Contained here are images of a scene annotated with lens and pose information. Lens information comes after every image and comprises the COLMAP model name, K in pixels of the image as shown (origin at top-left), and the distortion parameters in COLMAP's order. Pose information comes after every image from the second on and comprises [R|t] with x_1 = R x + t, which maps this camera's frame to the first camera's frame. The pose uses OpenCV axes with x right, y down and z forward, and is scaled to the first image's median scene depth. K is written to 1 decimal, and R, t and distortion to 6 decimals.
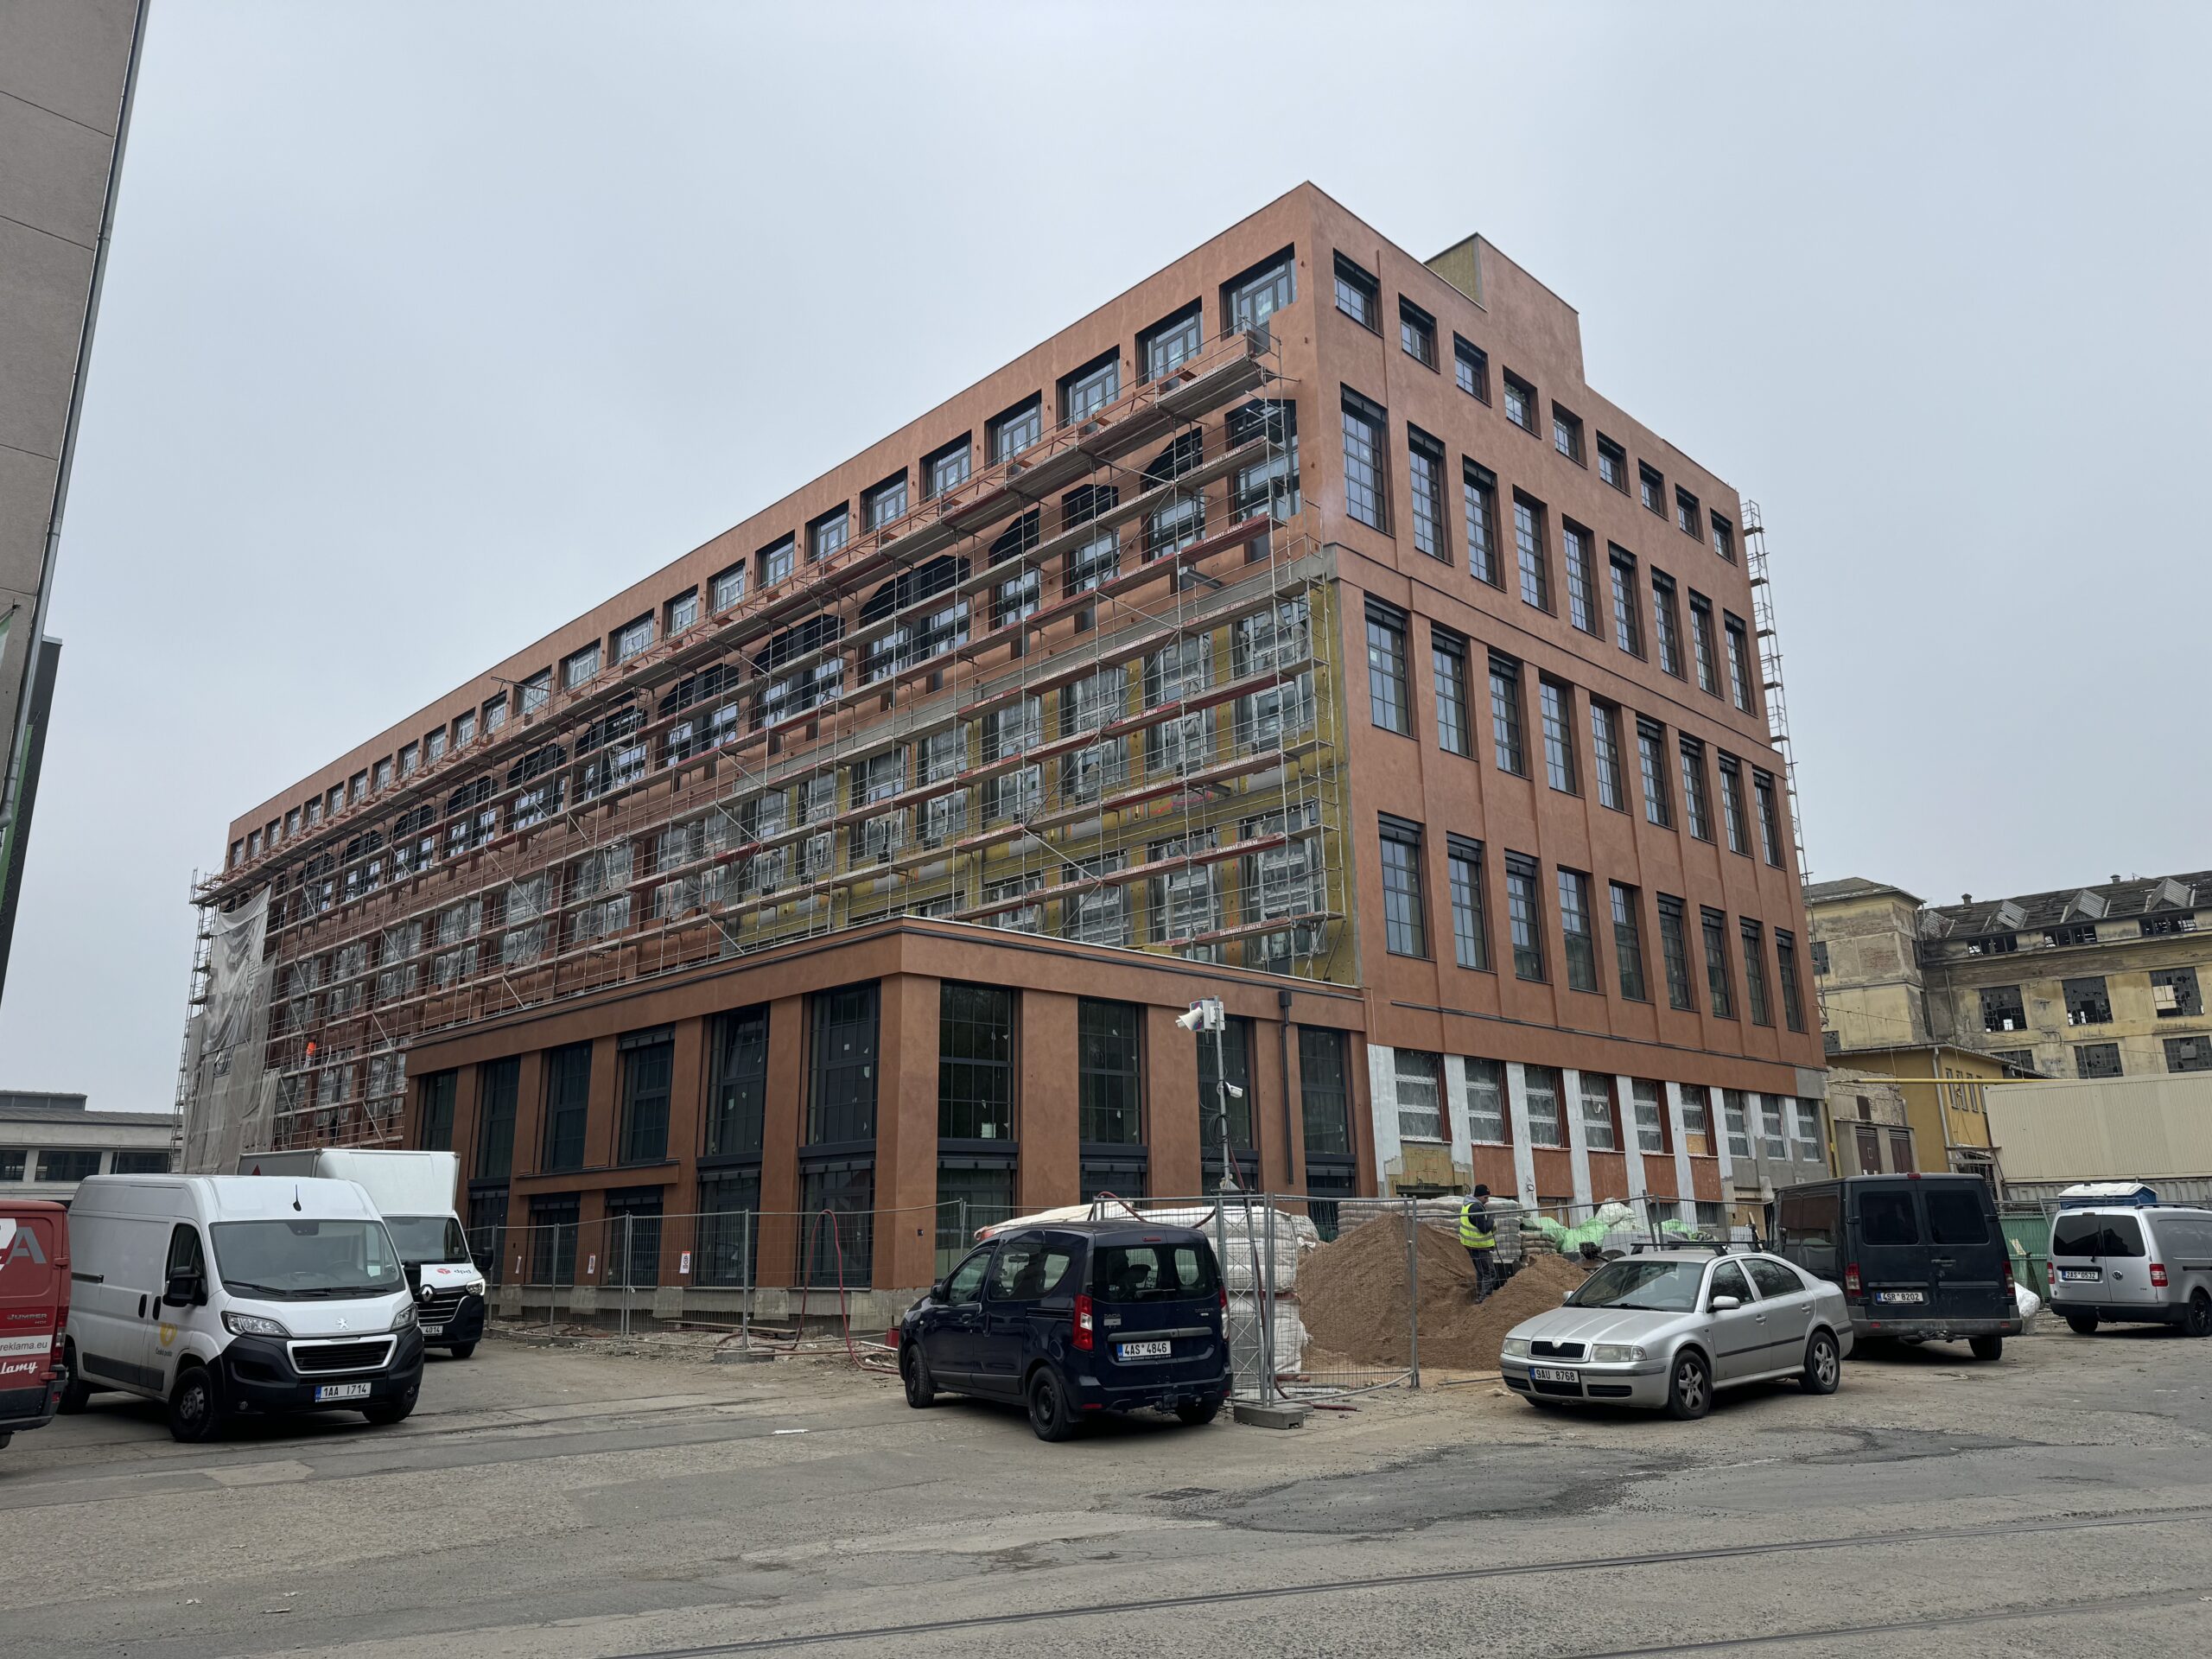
lens RADIAL K [[1545.0, 0, 1106.0], [0, 1545.0, 829.5], [0, 0, 1]] dist [0.187267, -0.207006]
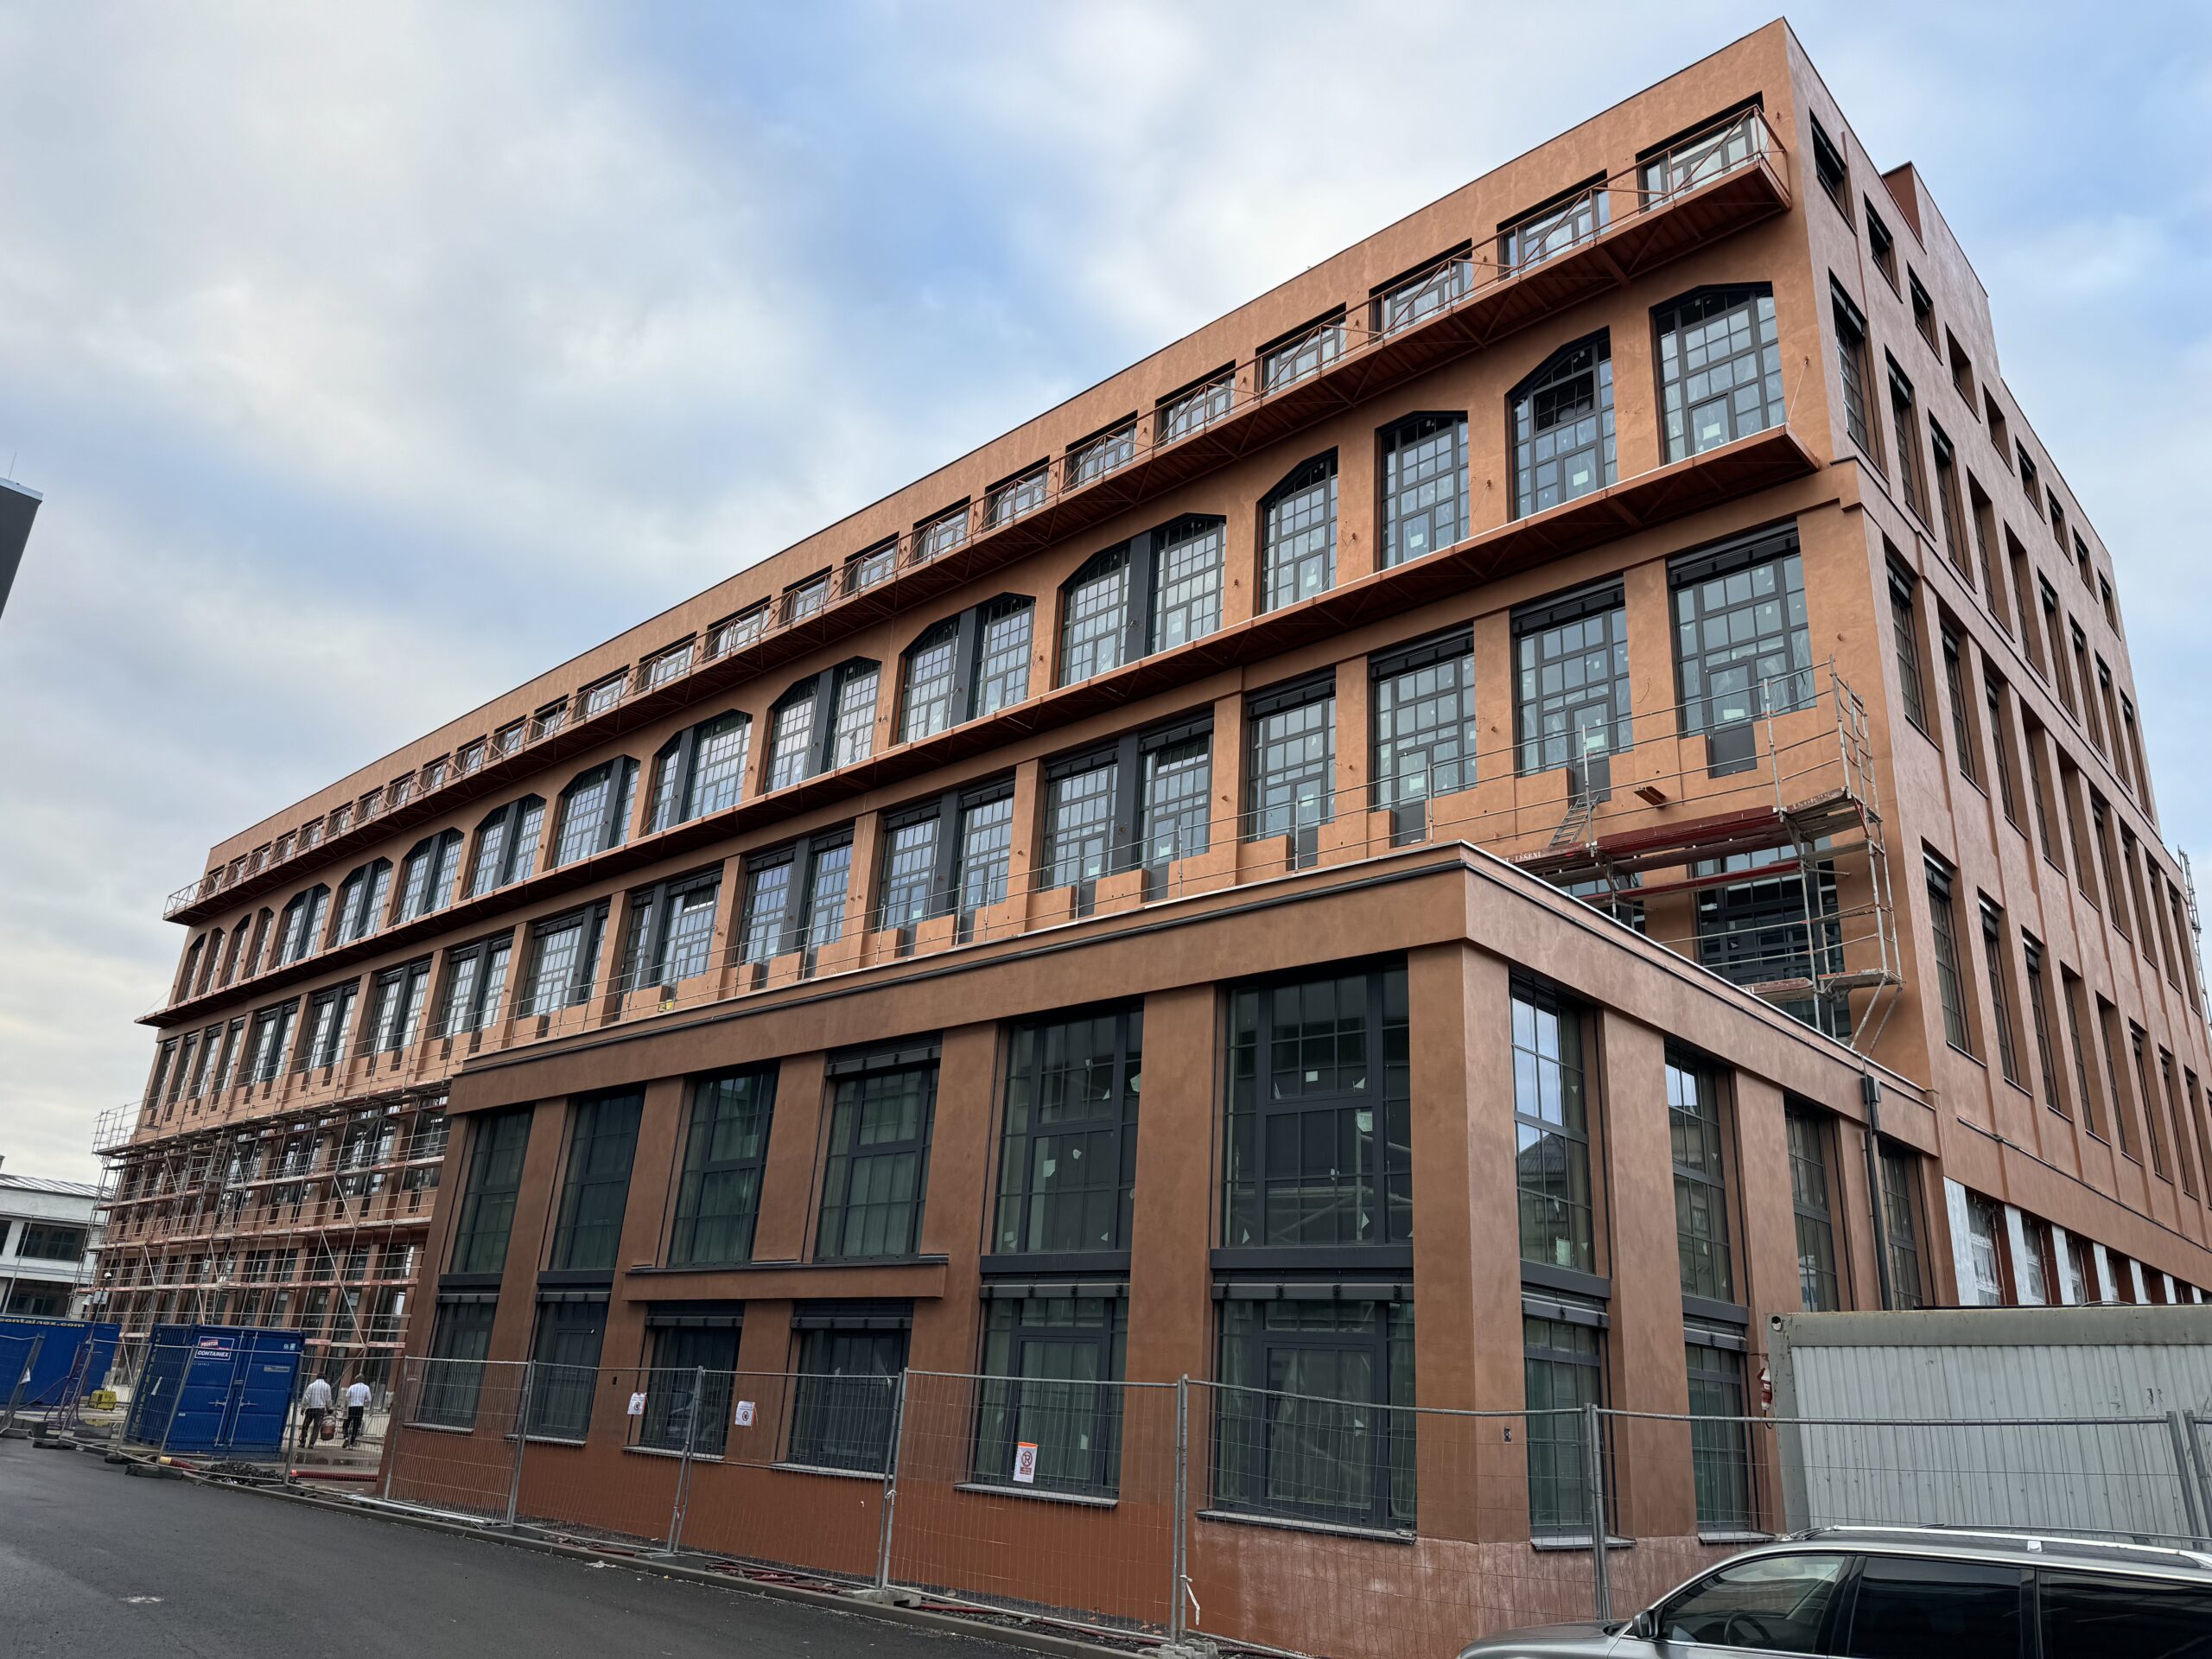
lens RADIAL K [[1538.3, 0, 1106.0], [0, 1538.3, 829.5], [0, 0, 1]] dist [0.191365, -0.302918]
pose [[0.996386, 0.083404, 0.016070, -0.215030], [-0.081385, 0.991611, -0.100421, 0.094849], [-0.024310, 0.098751, 0.994815, 0.361124]]
